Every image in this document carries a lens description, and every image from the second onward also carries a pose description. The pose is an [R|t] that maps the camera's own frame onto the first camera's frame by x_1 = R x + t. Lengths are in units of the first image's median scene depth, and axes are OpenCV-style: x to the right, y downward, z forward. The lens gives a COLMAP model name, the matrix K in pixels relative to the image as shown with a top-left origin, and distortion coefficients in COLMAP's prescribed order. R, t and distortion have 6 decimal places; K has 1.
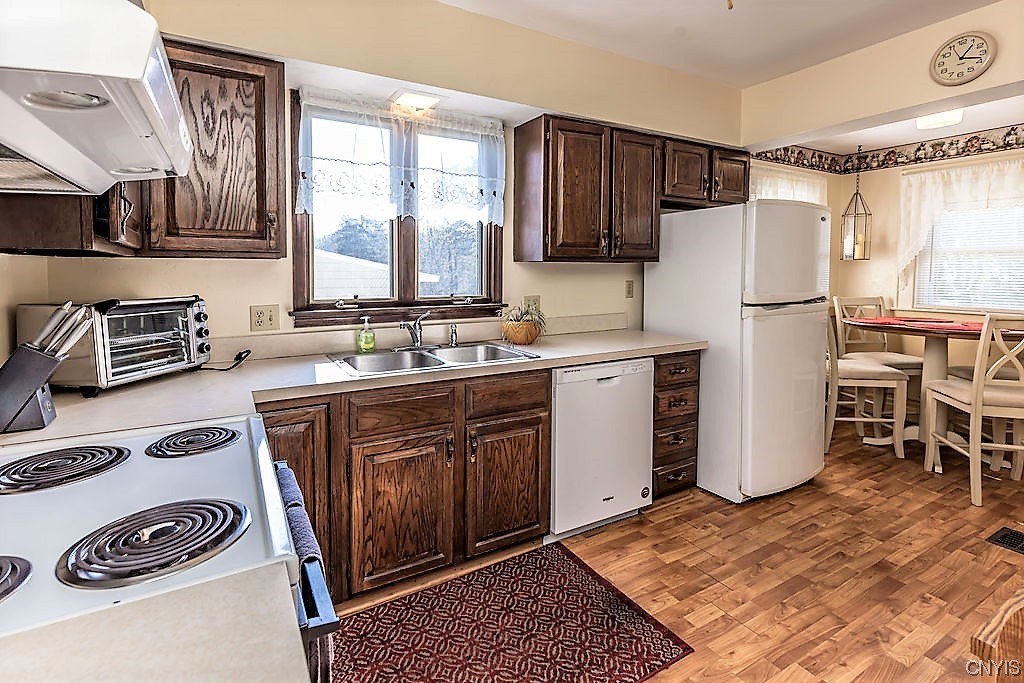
lens RADIAL K [[487.0, 0, 496.2], [0, 487.0, 280.2], [0, 0, 1]] dist [0.000436, -0.000126]
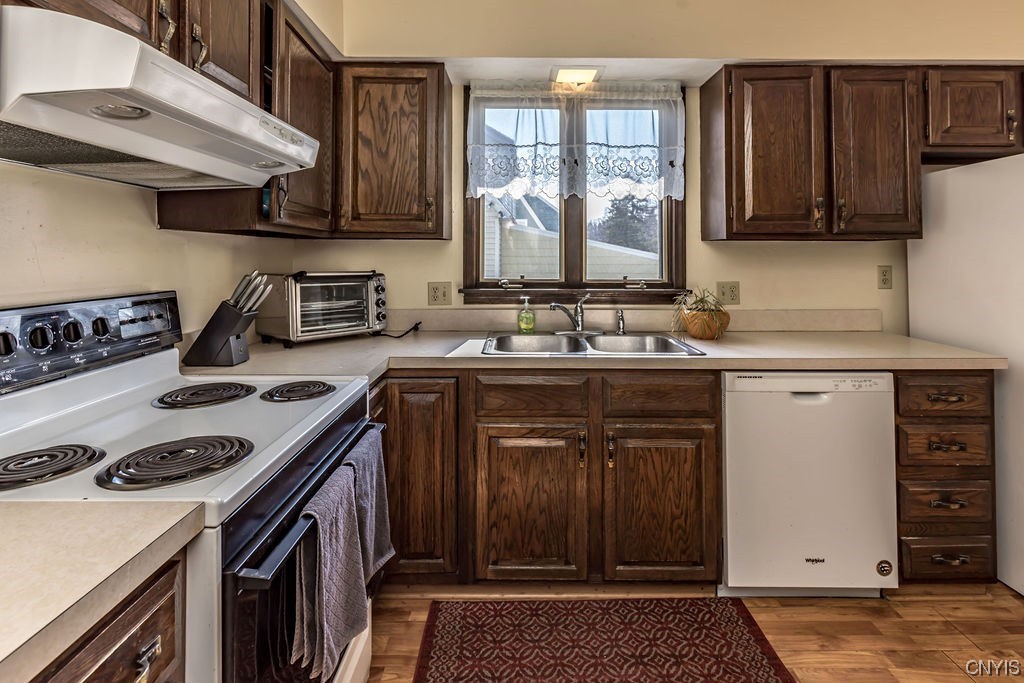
lens RADIAL K [[498.1, 0, 512.8], [0, 498.1, 232.2], [0, 0, 1]] dist [-0.000385, -0.000553]
pose [[0.871581, -0.019935, -0.489846, 0.221617], [-0.013970, 0.997757, -0.065462, 0.011132], [0.490052, 0.063899, 0.869348, 0.098066]]
